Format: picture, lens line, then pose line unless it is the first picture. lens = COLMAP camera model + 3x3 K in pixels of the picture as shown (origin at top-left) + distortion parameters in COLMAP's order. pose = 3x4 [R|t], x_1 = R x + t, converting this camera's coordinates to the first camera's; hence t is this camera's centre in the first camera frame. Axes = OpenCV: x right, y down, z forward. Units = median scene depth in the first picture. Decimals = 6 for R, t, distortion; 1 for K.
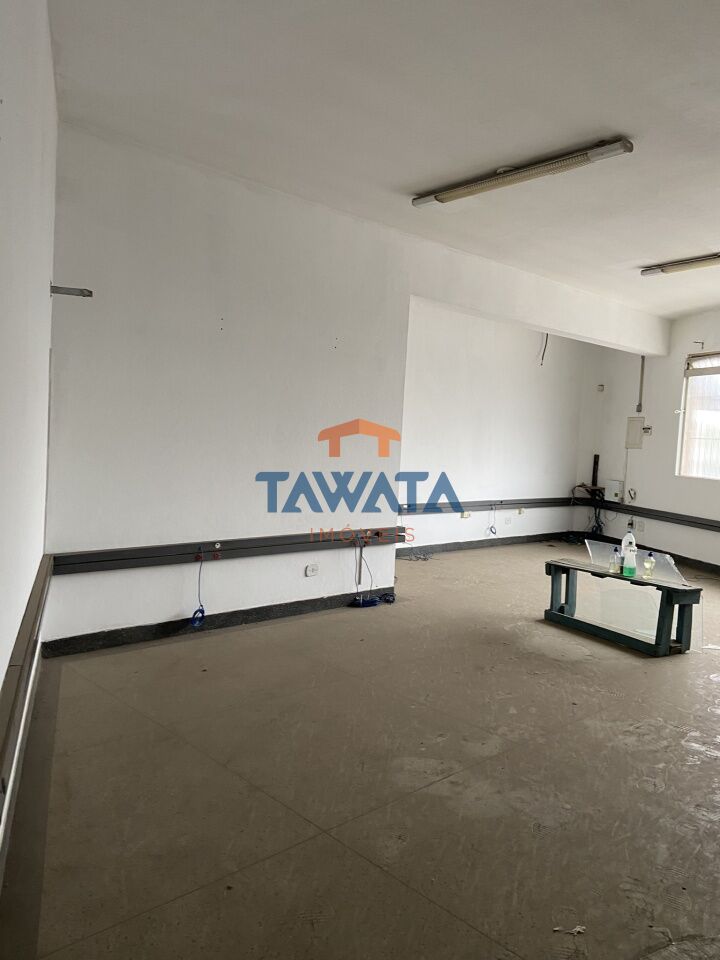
lens RADIAL K [[732.6, 0, 376.0], [0, 732.6, 472.5], [0, 0, 1]] dist [0.122538, -0.162698]
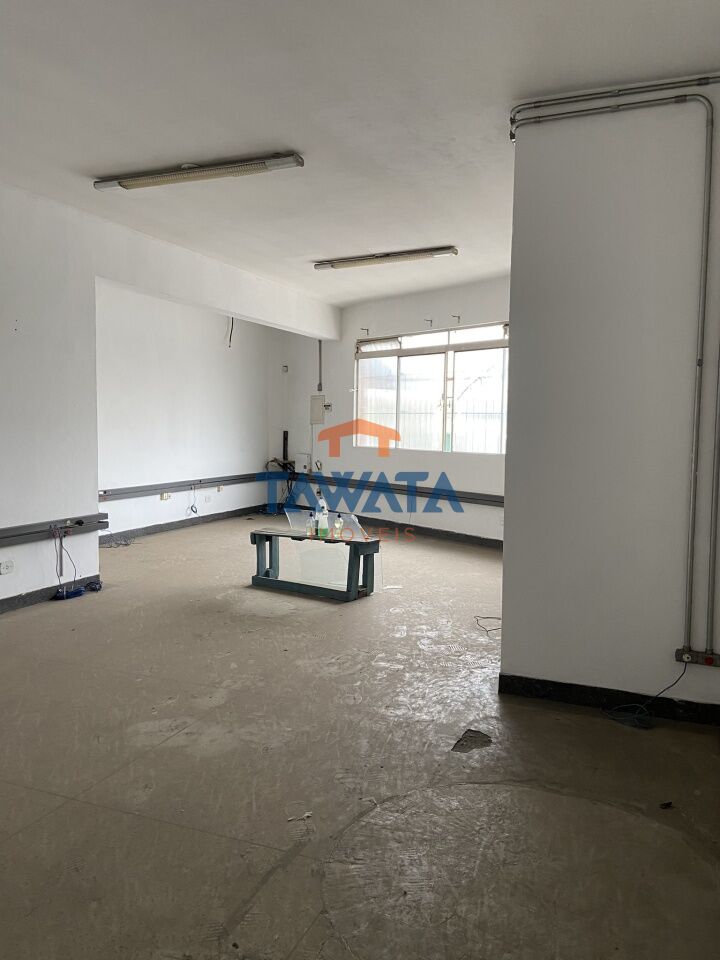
lens RADIAL K [[732.6, 0, 376.0], [0, 732.6, 472.5], [0, 0, 1]] dist [0.122538, -0.162698]
pose [[0.912850, -0.067367, 0.402700, -0.034707], [0.055365, 0.997608, 0.041387, -0.001643], [-0.404524, -0.015485, 0.914396, -0.069597]]
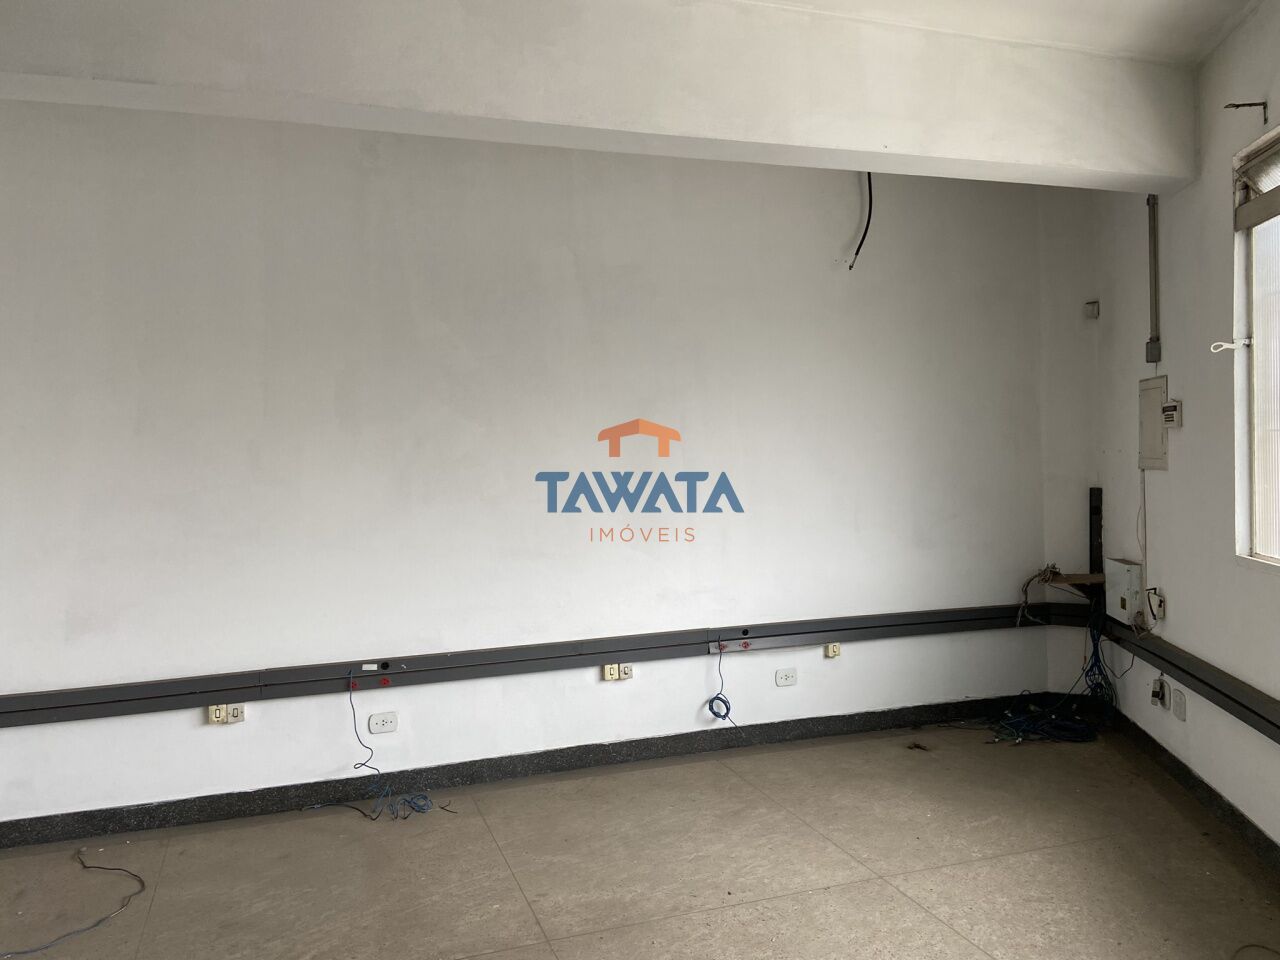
lens RADIAL K [[976.8, 0, 640.0], [0, 976.8, 480.0], [0, 0, 1]] dist [0.122538, -0.162698]
pose [[0.902296, -0.063517, -0.426413, 0.638169], [0.048648, 0.997771, -0.045683, -0.034906], [0.428364, 0.020475, 0.903374, 0.937836]]
